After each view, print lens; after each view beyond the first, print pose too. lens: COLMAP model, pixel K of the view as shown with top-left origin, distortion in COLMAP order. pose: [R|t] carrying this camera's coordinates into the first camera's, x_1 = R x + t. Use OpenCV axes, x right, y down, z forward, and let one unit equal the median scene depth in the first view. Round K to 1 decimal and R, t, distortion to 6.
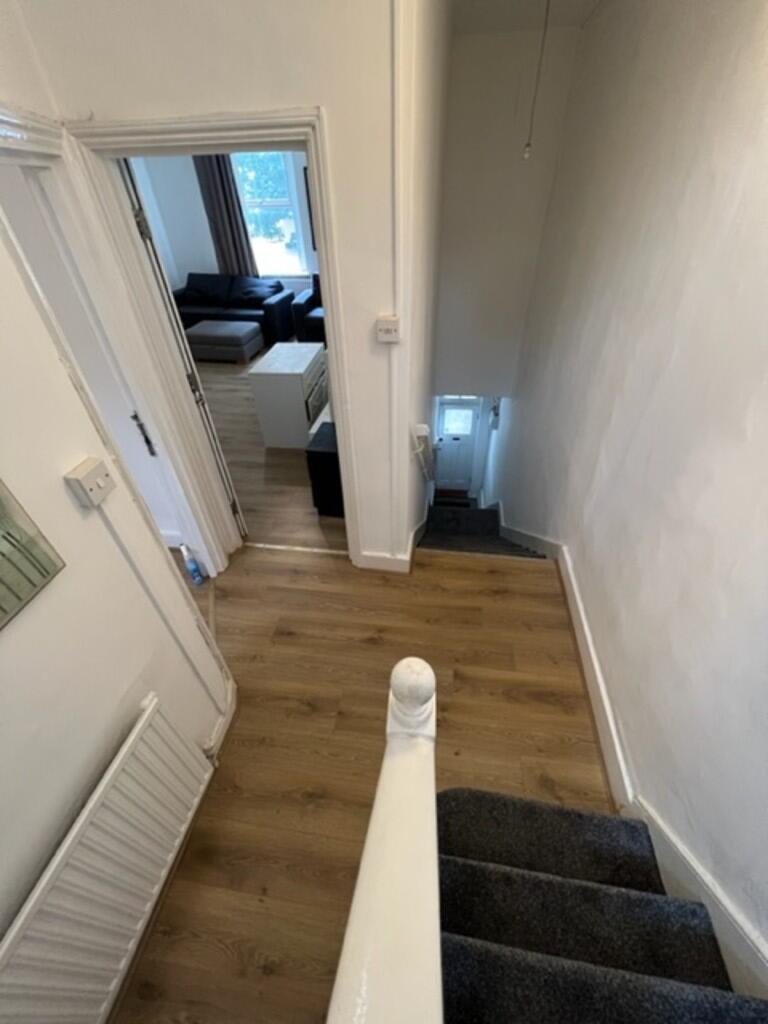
lens RADIAL K [[409.8, 0, 385.5], [0, 409.8, 511.7], [0, 0, 1]] dist [-0.001751, 0.000178]
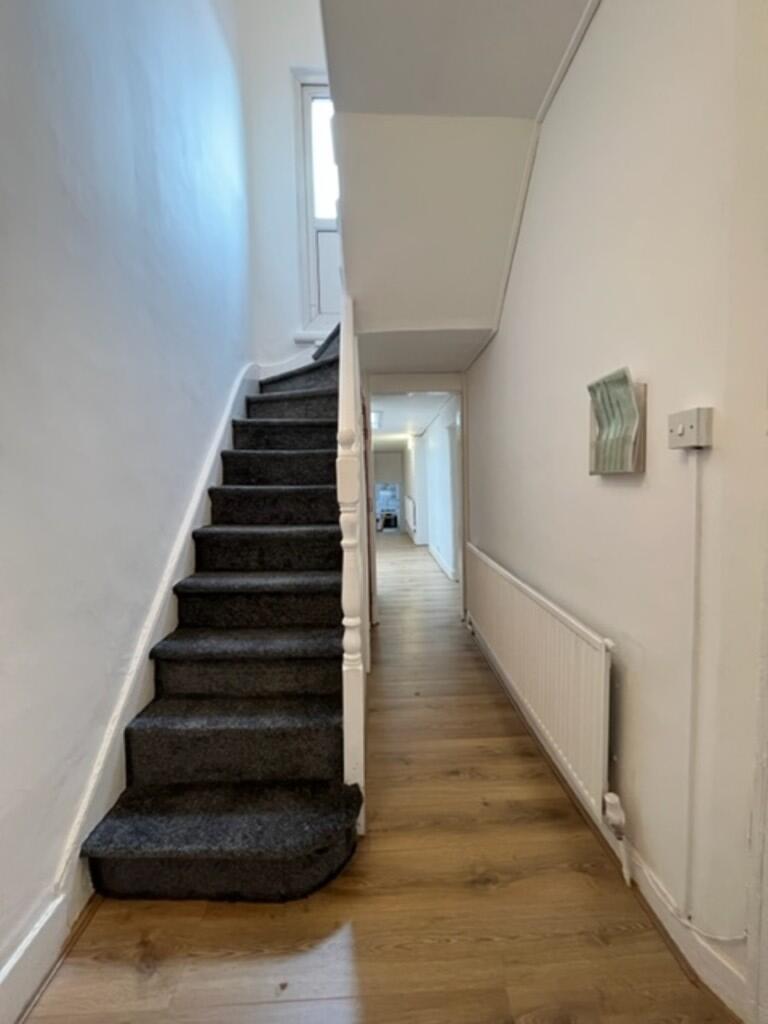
lens RADIAL K [[409.8, 0, 384.0], [0, 409.8, 507.5], [0, 0, 1]] dist [-0.001751, 0.000178]
pose [[-0.983099, 0.045881, -0.177231, 0.074205], [-0.087647, 0.731978, 0.675667, -0.214771], [0.160729, 0.679782, -0.715586, 0.679521]]
